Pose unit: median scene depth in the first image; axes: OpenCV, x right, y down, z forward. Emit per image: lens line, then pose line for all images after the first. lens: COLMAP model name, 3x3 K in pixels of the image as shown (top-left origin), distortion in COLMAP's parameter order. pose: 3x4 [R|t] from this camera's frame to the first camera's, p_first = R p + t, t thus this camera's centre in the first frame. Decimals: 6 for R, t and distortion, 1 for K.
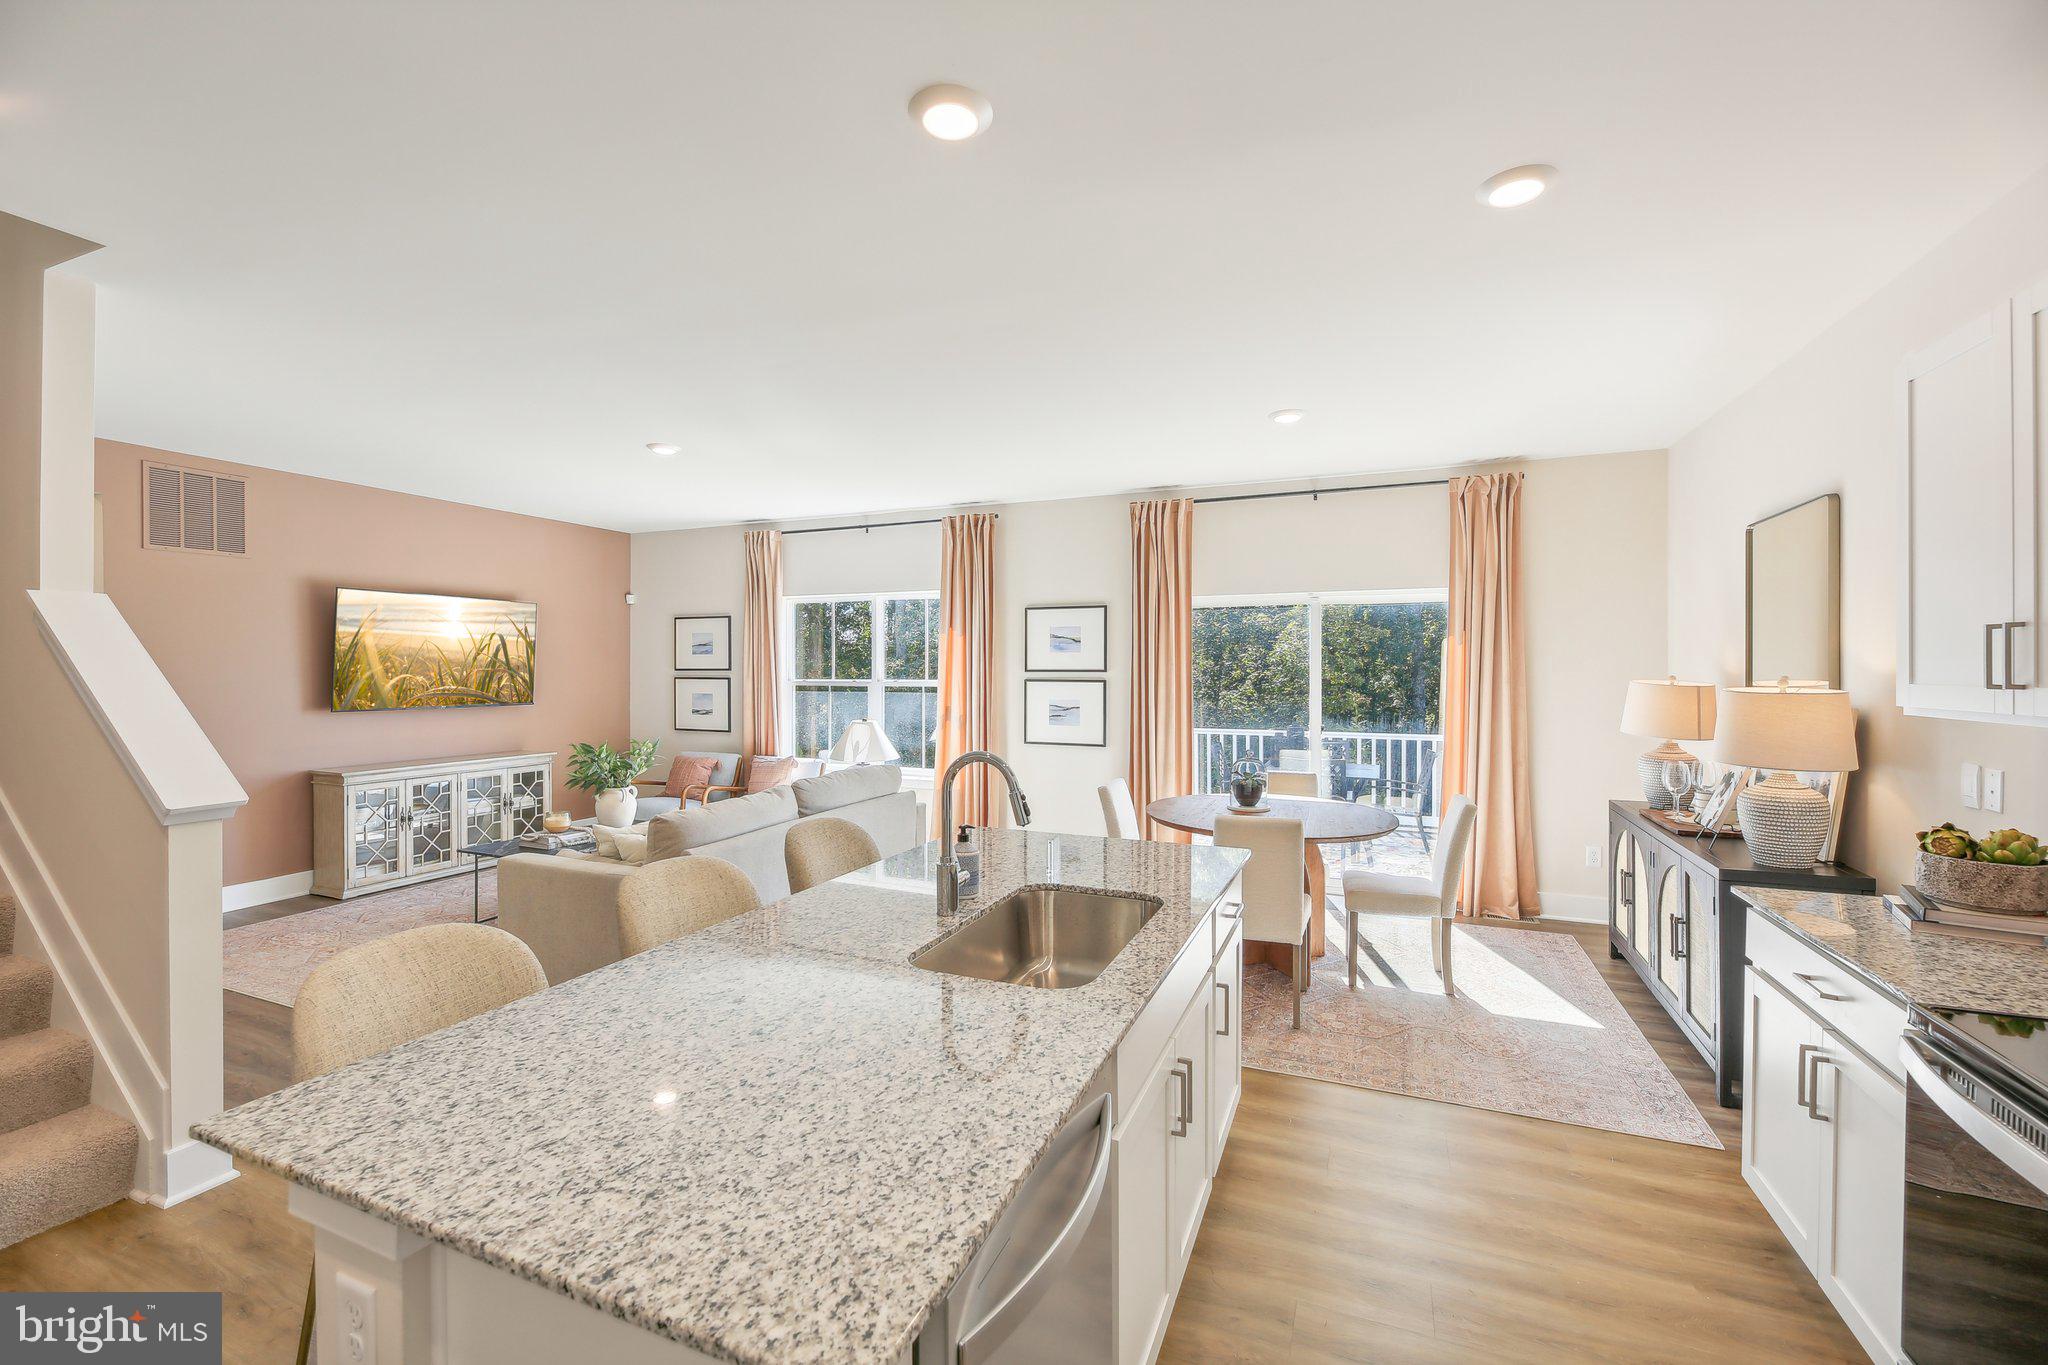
lens RADIAL K [[838.3, 0, 1023.6], [0, 838.3, 661.2], [0, 0, 1]] dist [-0.010171, 0.001662]
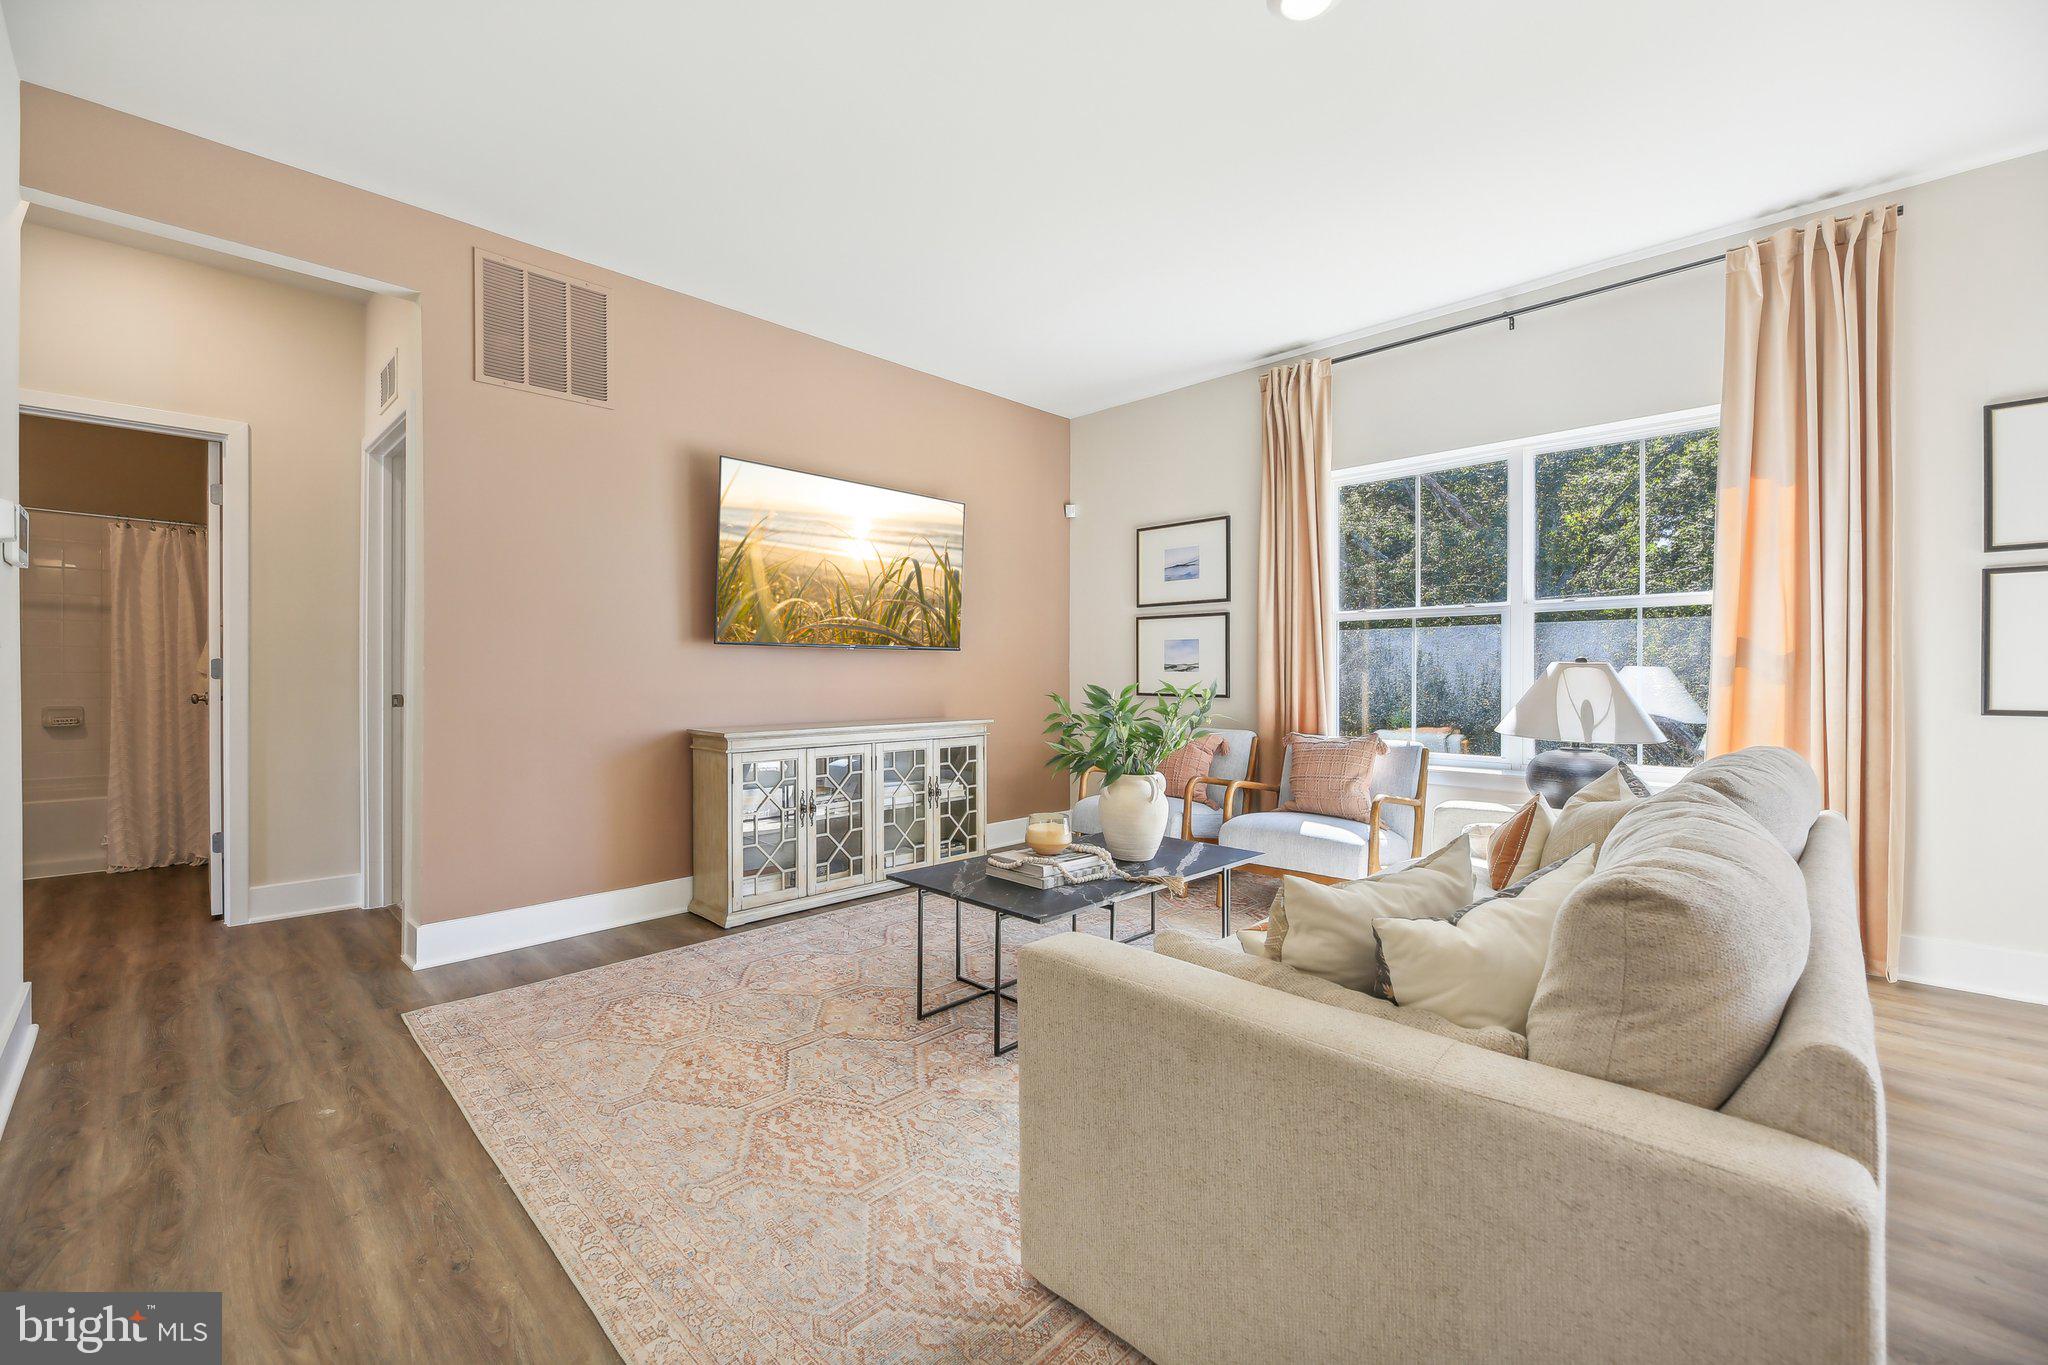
lens RADIAL K [[838.3, 0, 1022.5], [0, 838.3, 678.7], [0, 0, 1]] dist [-0.010171, 0.001662]
pose [[0.935945, 0.001569, -0.352143, -0.322690], [0.002157, 0.999946, 0.010188, 0.074810], [0.352140, -0.010295, 0.935891, 0.409608]]
